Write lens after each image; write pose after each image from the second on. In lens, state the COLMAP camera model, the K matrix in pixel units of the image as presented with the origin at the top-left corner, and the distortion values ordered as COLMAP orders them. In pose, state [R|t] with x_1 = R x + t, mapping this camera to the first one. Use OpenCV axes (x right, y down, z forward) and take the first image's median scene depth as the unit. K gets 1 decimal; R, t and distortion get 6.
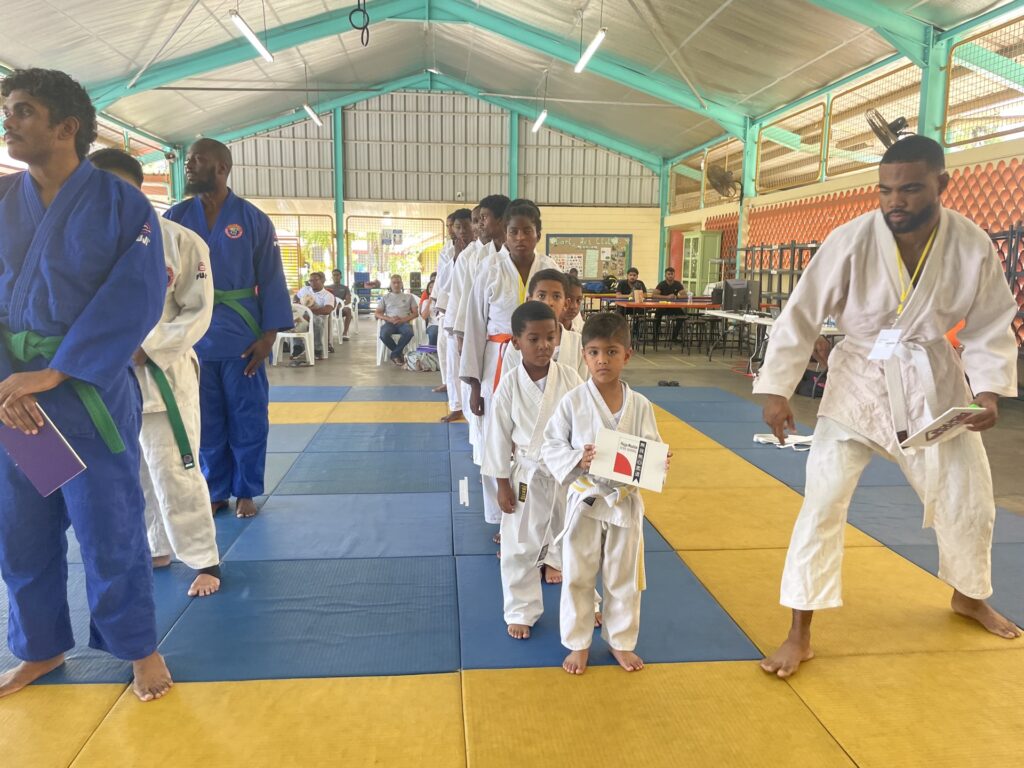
lens RADIAL K [[769.2, 0, 513.4], [0, 769.2, 388.9], [0, 0, 1]] dist [0.040593, -0.079949]
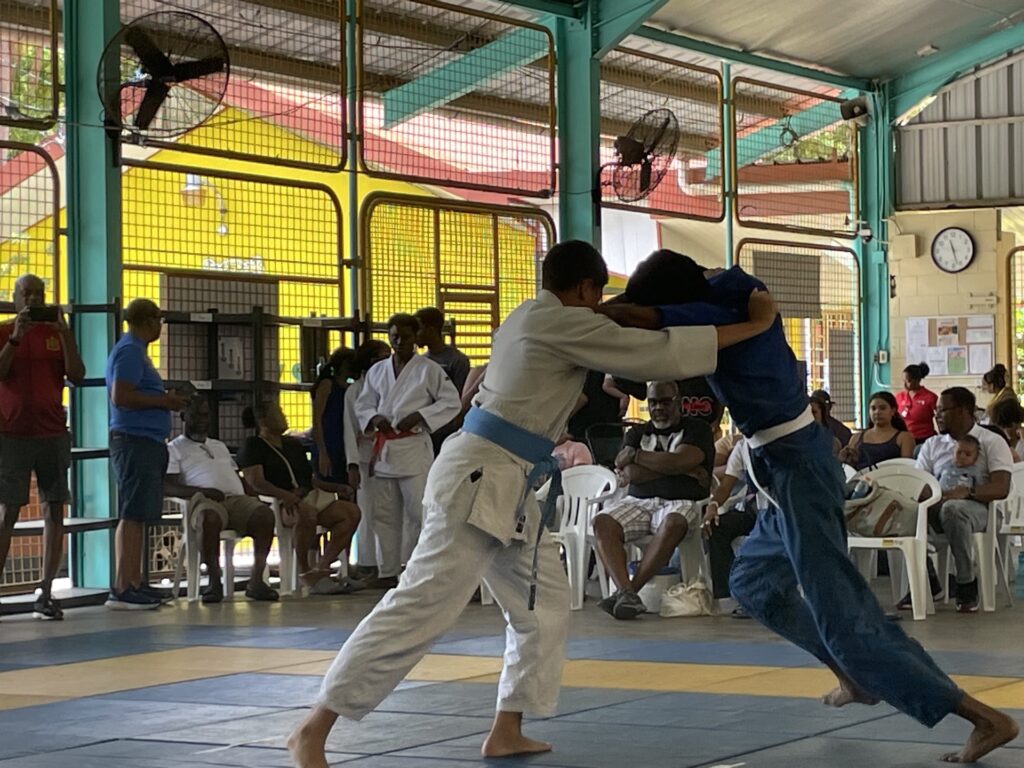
lens RADIAL K [[2748.8, 0, 551.6], [0, 2748.8, 394.5], [0, 0, 1]] dist [0.140916, 0.000000]
pose [[0.813370, -0.032976, -0.580811, 0.303307], [-0.063352, 0.987434, -0.144780, 0.055115], [0.578287, 0.154555, 0.801060, -0.196419]]
